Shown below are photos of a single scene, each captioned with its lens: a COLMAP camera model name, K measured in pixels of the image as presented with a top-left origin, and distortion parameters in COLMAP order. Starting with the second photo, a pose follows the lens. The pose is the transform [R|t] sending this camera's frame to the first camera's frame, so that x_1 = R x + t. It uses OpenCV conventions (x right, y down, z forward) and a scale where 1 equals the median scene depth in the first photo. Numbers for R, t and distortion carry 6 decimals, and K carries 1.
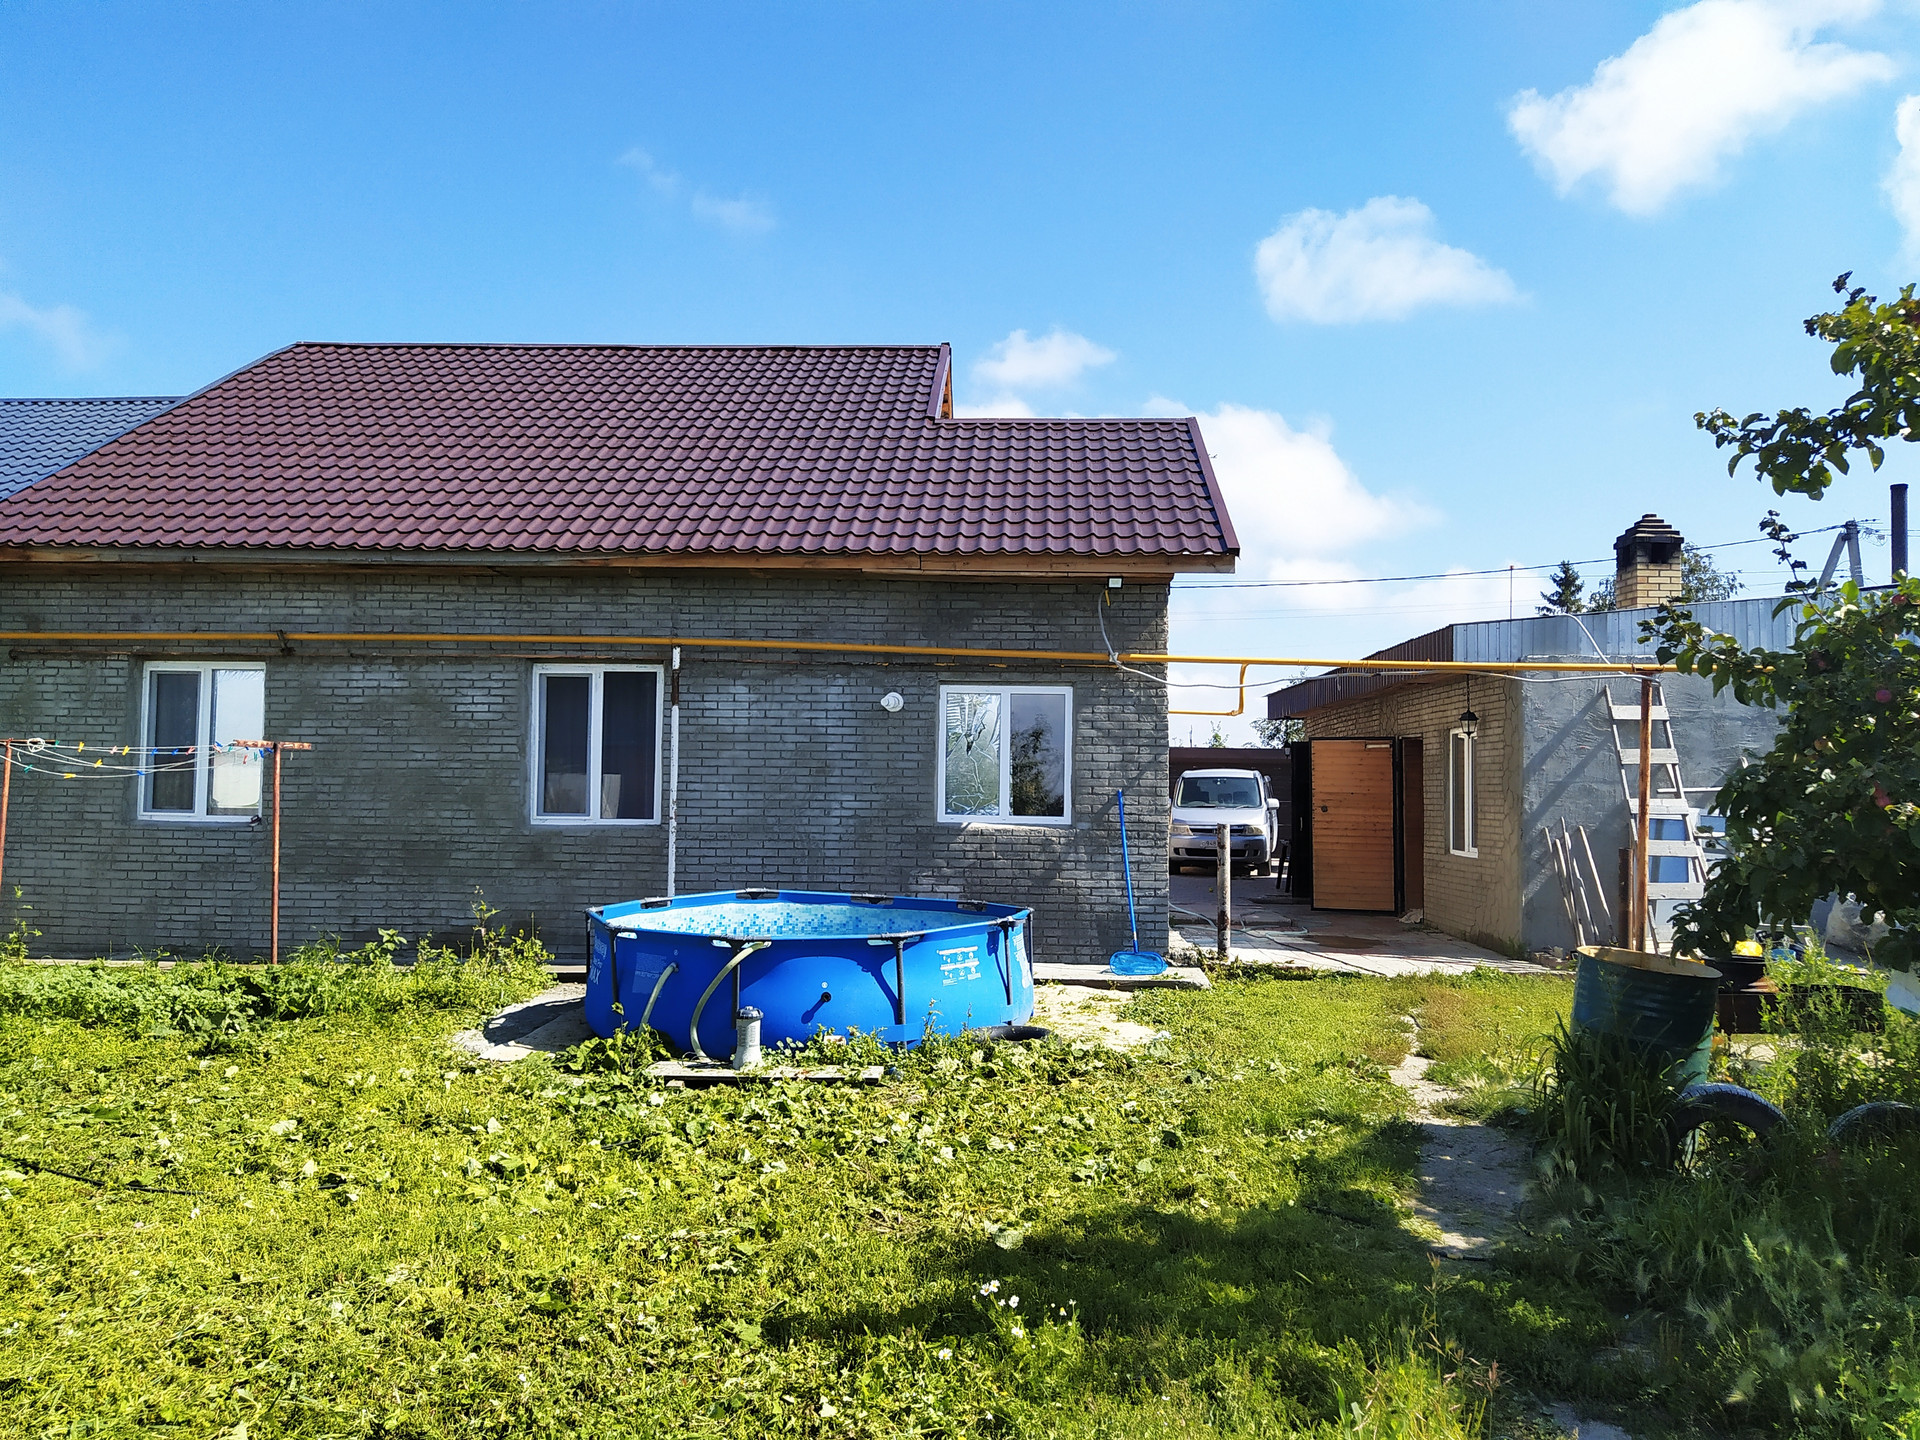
lens RADIAL K [[1482.6, 0, 960.1], [0, 1482.6, 720.6], [0, 0, 1]] dist [0.003573, -0.000435]
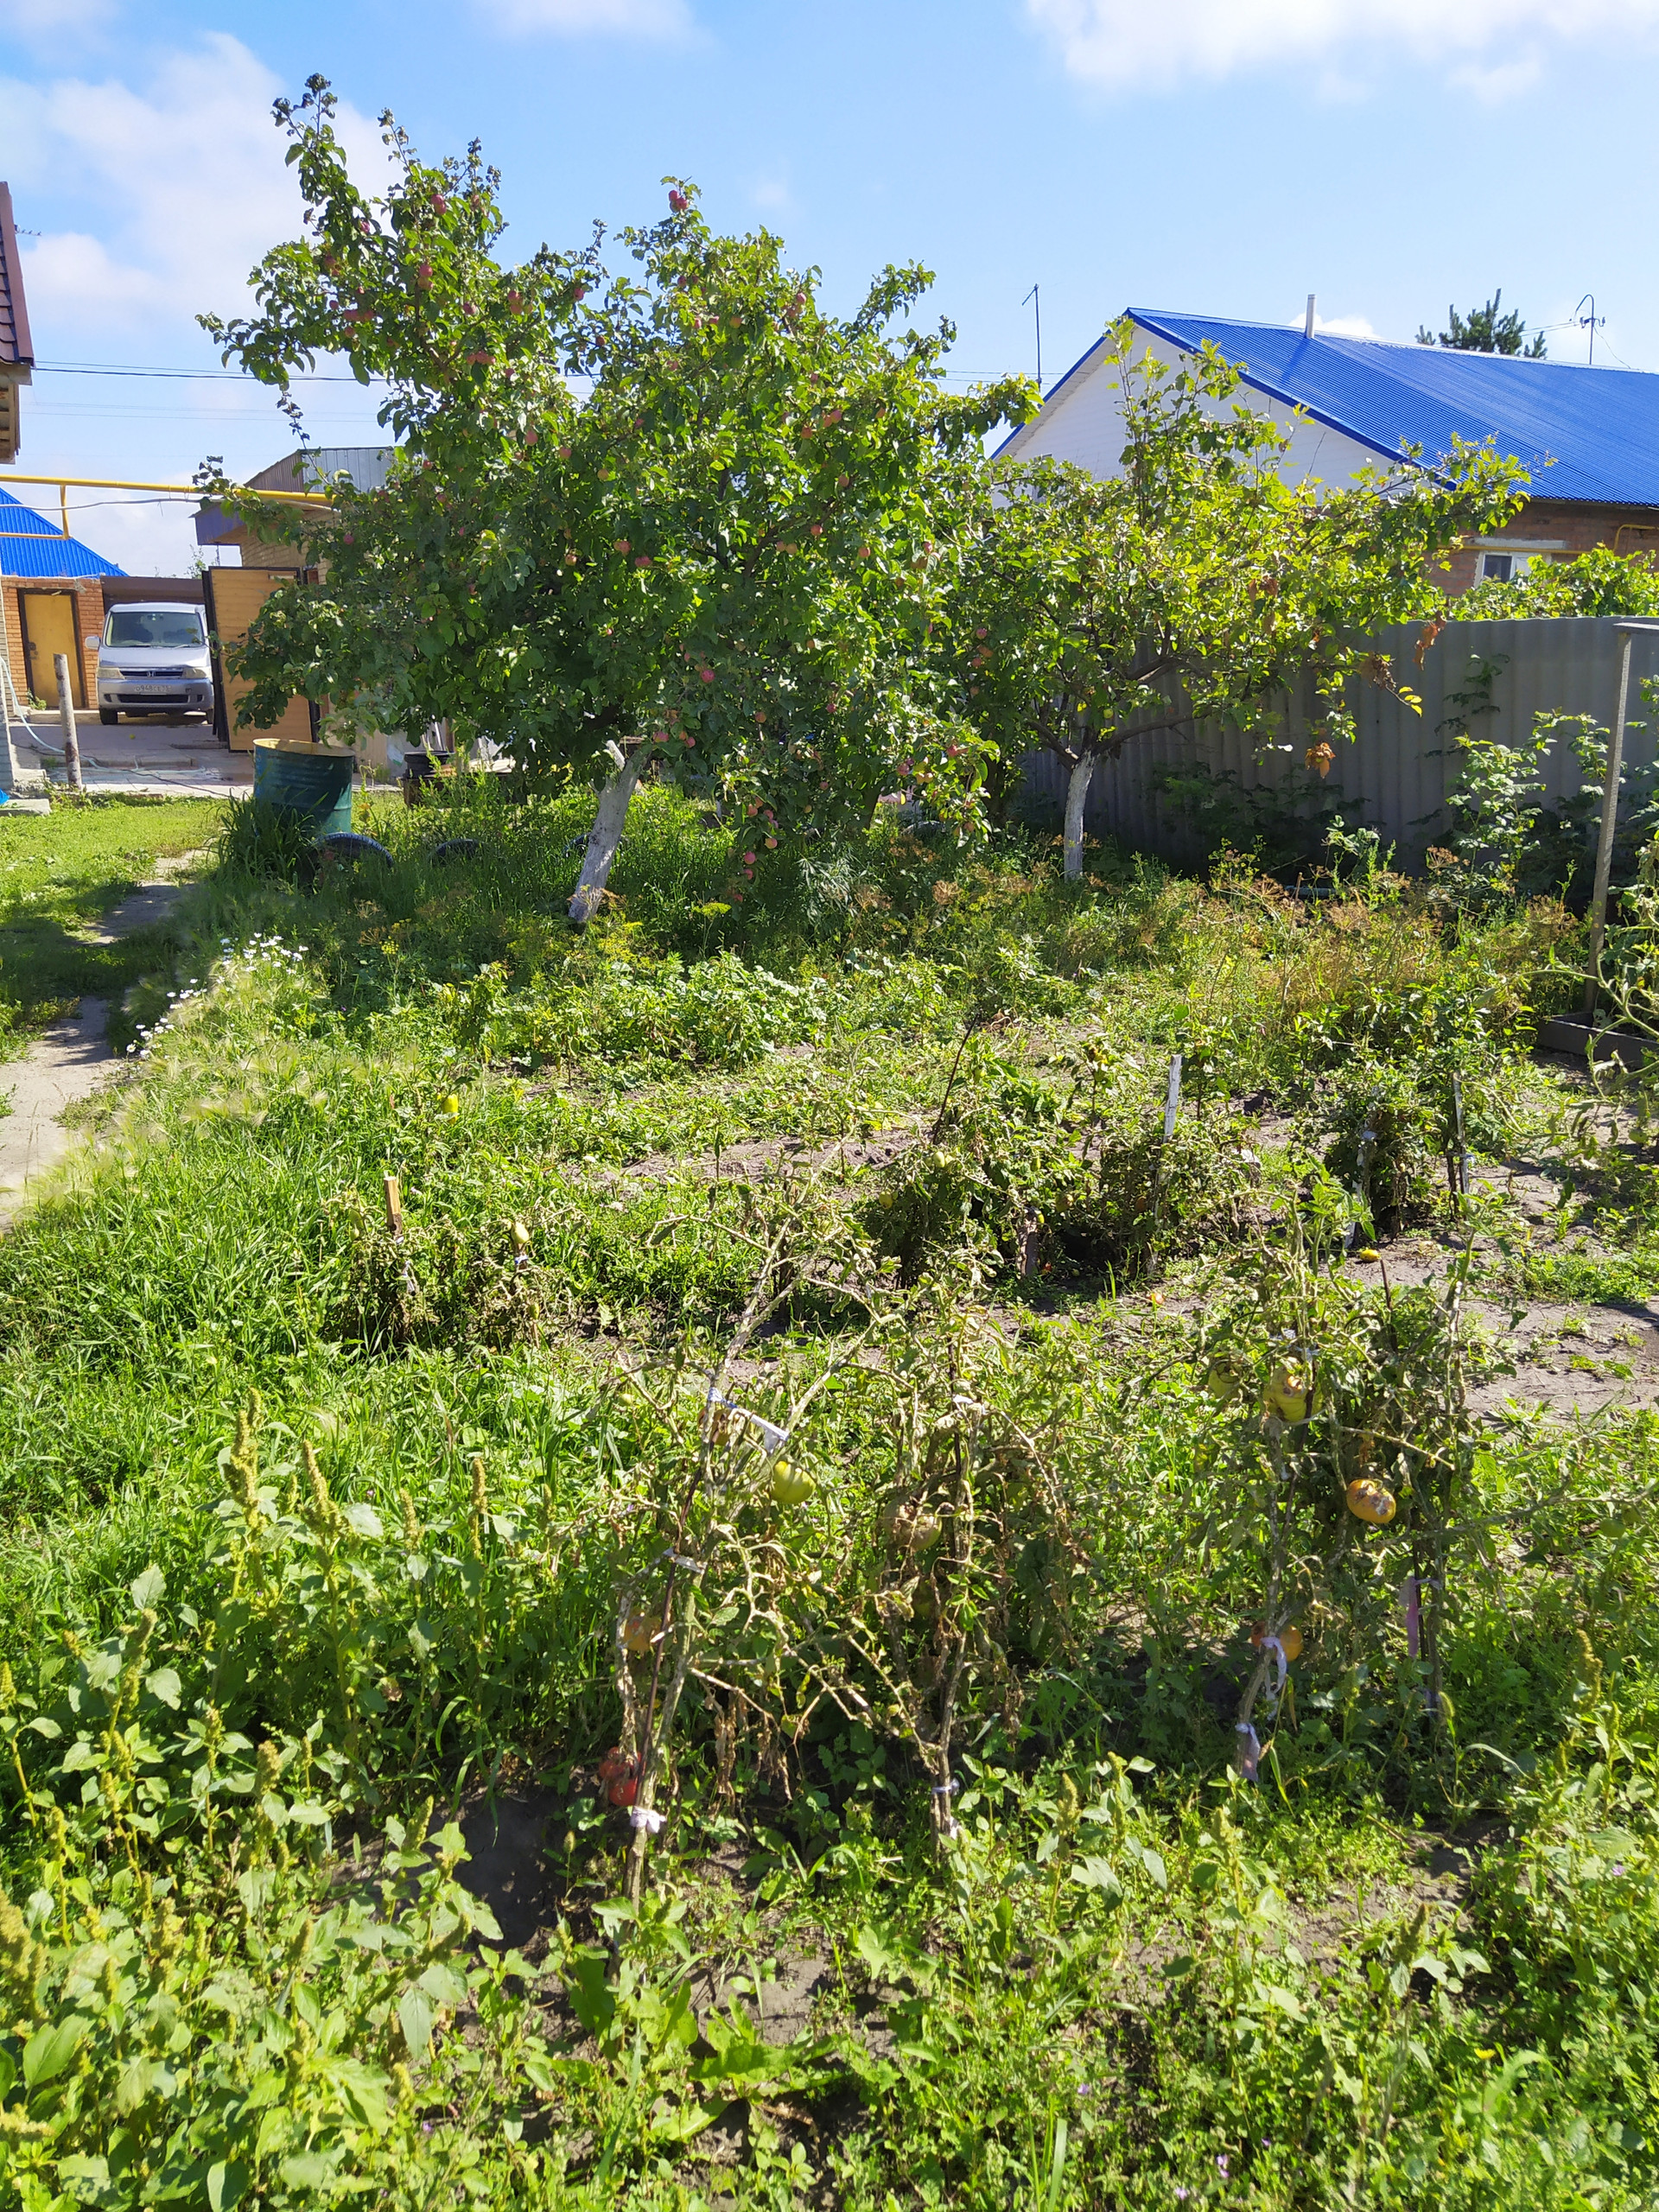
lens RADIAL K [[1708.0, 0, 831.3], [0, 1708.0, 1105.5], [0, 0, 1]] dist [0.003573, -0.000435]
pose [[0.883908, -0.129334, 0.449421, 0.082530], [-0.016807, 0.951592, 0.306903, -0.003357], [-0.467359, -0.278828, 0.838946, -0.305258]]
